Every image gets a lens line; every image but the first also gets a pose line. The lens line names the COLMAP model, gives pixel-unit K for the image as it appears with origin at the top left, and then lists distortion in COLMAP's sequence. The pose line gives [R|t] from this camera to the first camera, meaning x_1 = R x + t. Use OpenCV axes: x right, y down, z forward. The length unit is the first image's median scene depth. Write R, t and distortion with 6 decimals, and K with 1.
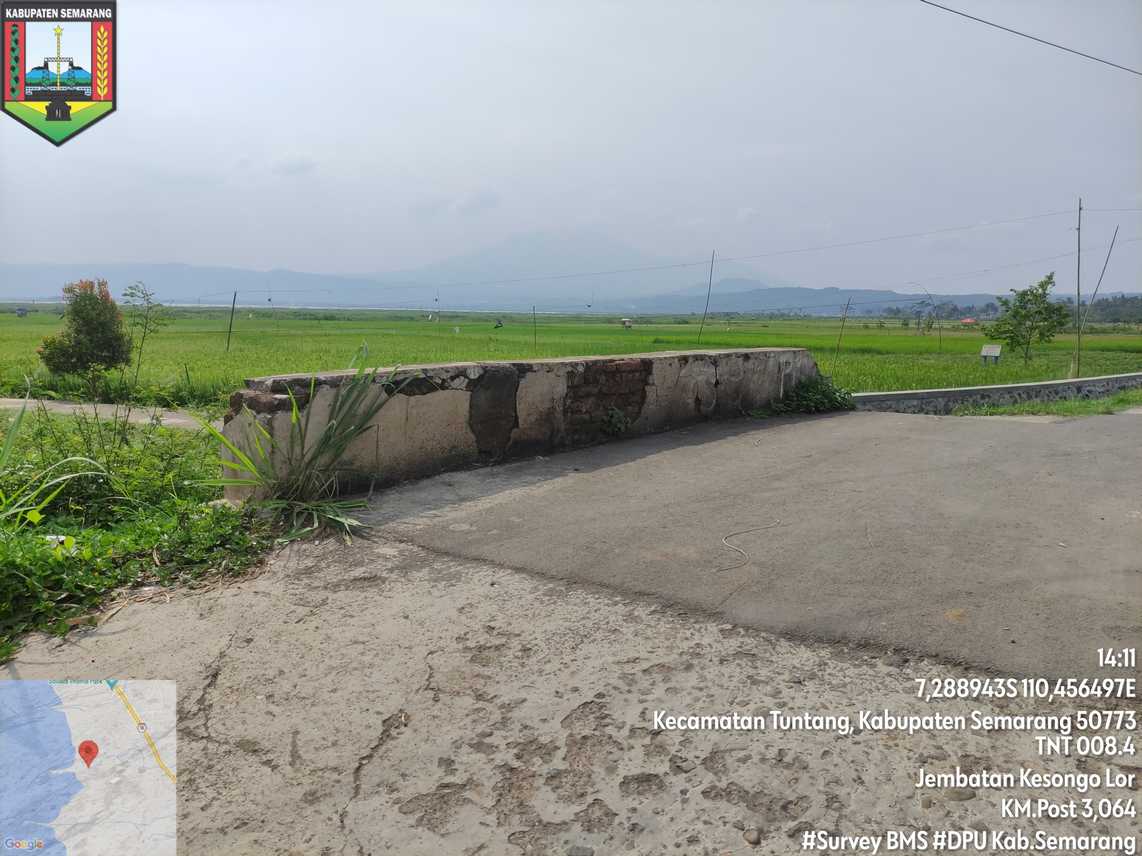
lens RADIAL K [[841.9, 0, 567.5], [0, 841.9, 431.6], [0, 0, 1]] dist [0.057461, -0.064173]
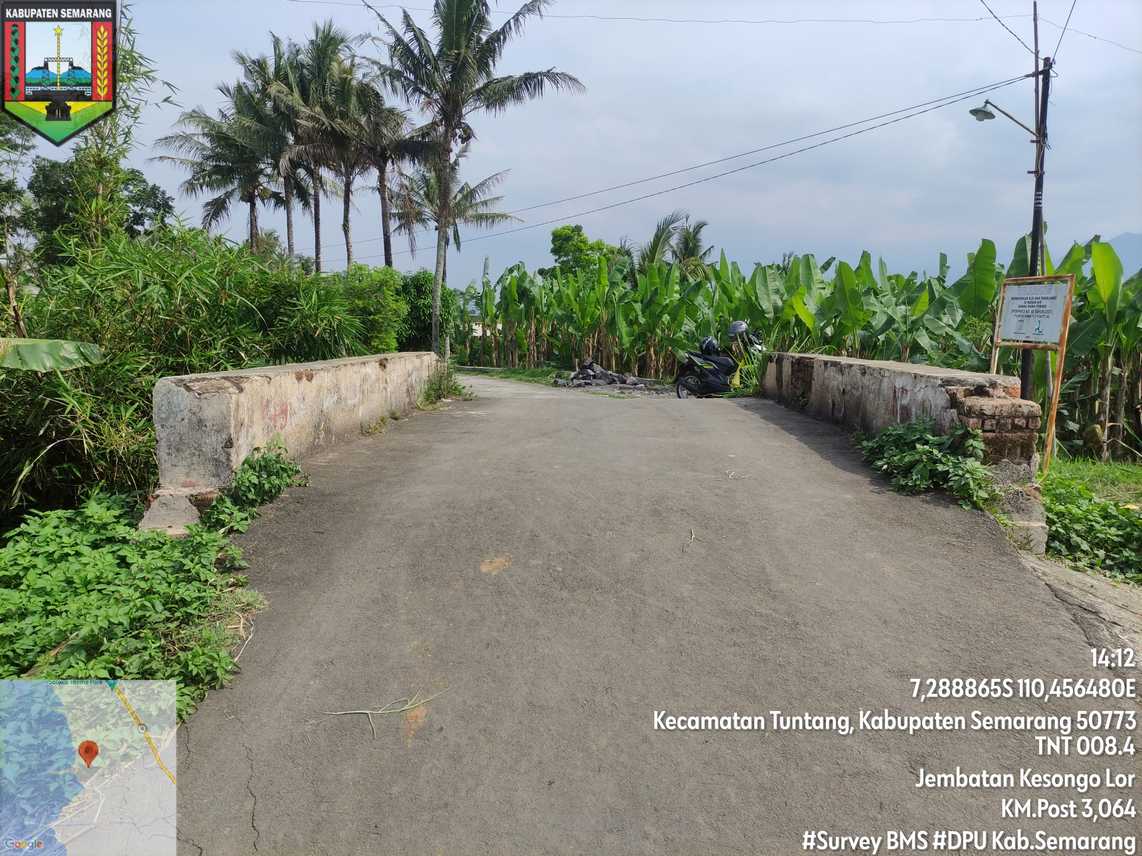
lens RADIAL K [[841.9, 0, 569.4], [0, 841.9, 427.4], [0, 0, 1]] dist [0.057461, -0.064173]
pose [[-0.819315, 0.045488, -0.571537, 1.051330], [-0.096863, 0.971537, 0.216179, -0.208133], [0.565103, 0.232480, -0.791588, 1.664264]]
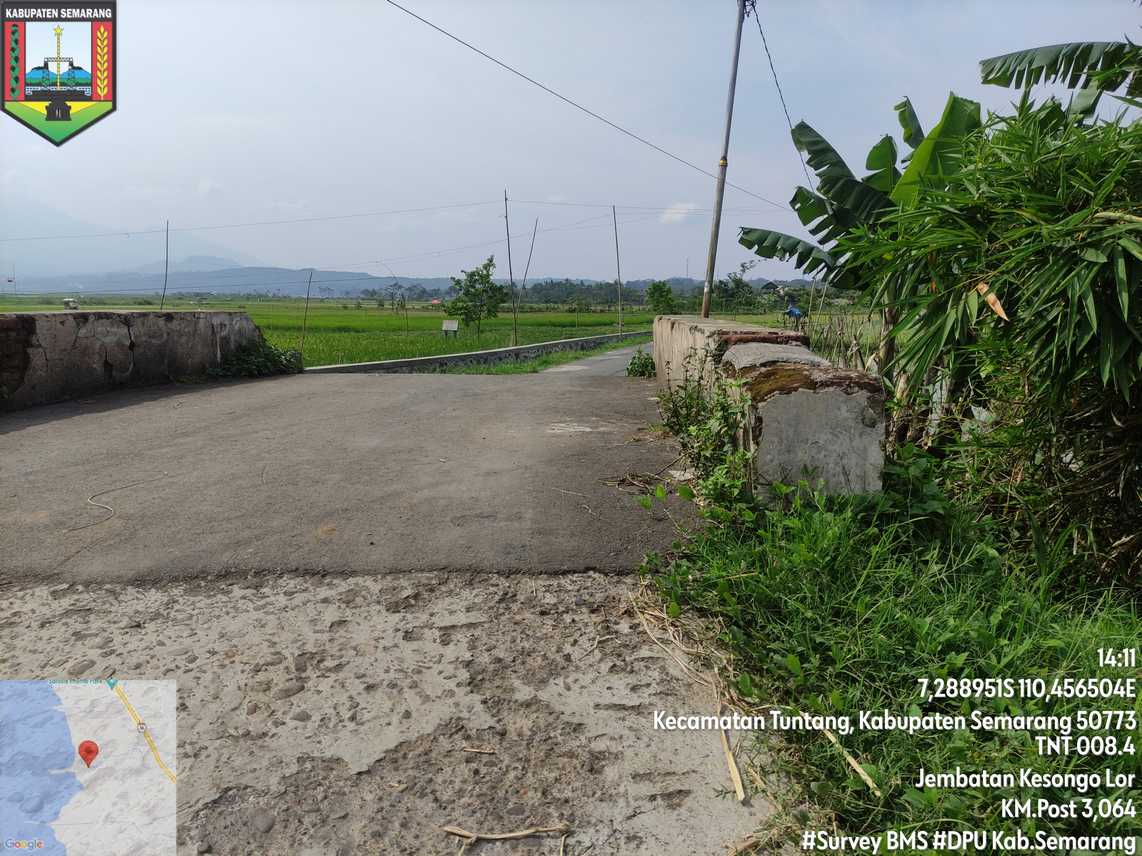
lens RADIAL K [[841.9, 0, 571.4], [0, 841.9, 429.4], [0, 0, 1]] dist [0.057461, -0.064173]
pose [[0.828574, -0.088936, 0.552771, 0.058467], [0.078367, 0.996006, 0.042782, 0.029030], [-0.554368, 0.007871, 0.832234, -0.000560]]
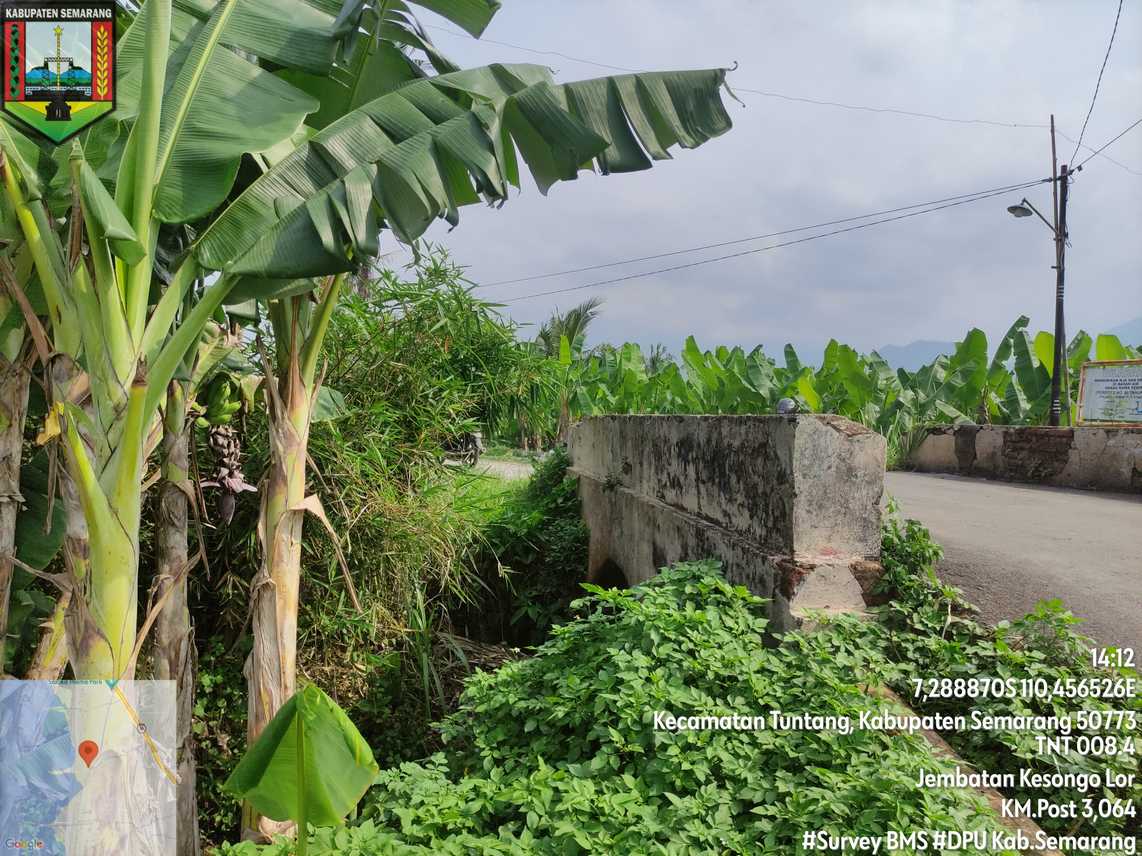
lens RADIAL K [[841.9, 0, 567.7], [0, 841.9, 421.8], [0, 0, 1]] dist [0.057461, -0.064173]
pose [[-0.703265, -0.031938, -0.710211, 1.389547], [-0.134955, 0.986823, 0.089259, -0.096573], [0.698001, 0.158619, -0.698308, 1.224478]]
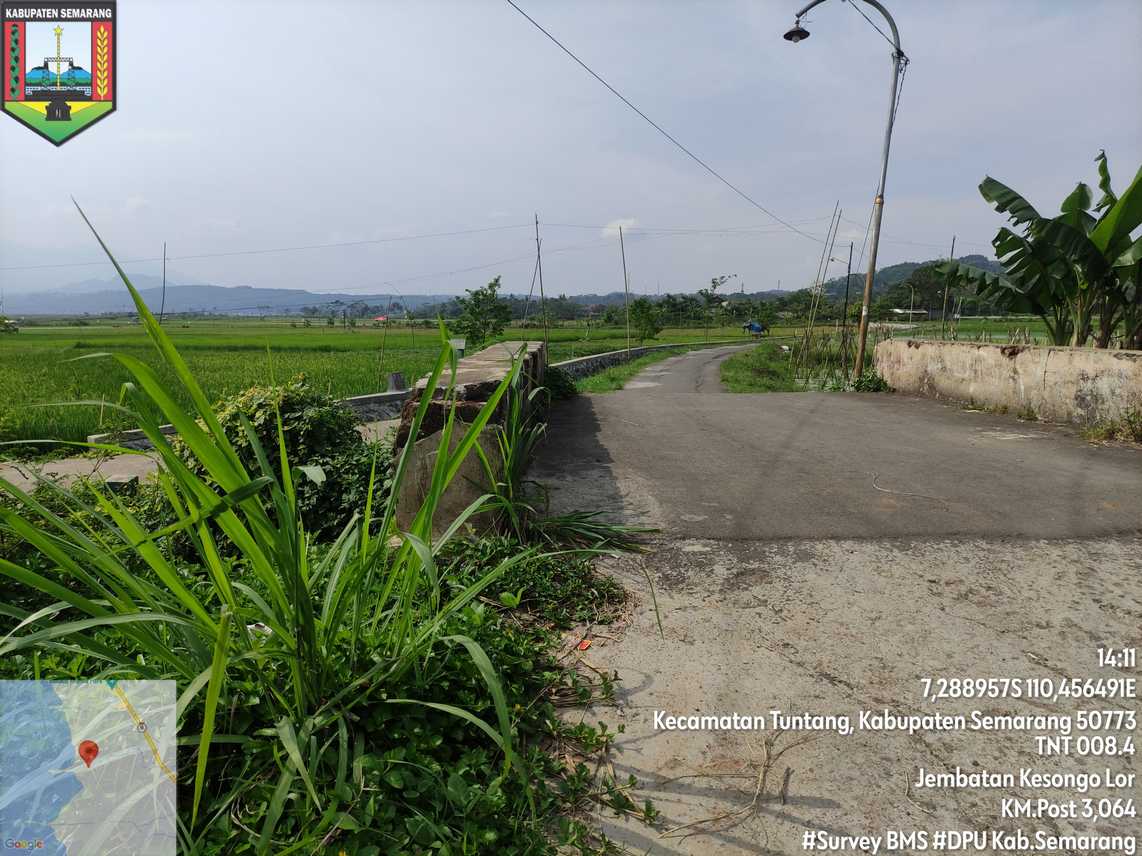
lens RADIAL K [[841.9, 0, 568.1], [0, 841.9, 429.4], [0, 0, 1]] dist [0.057461, -0.064173]
pose [[0.790324, -0.095373, 0.605221, -0.447361], [0.096371, 0.994865, 0.030928, -0.019508], [-0.605063, 0.033882, 0.795456, 0.152781]]
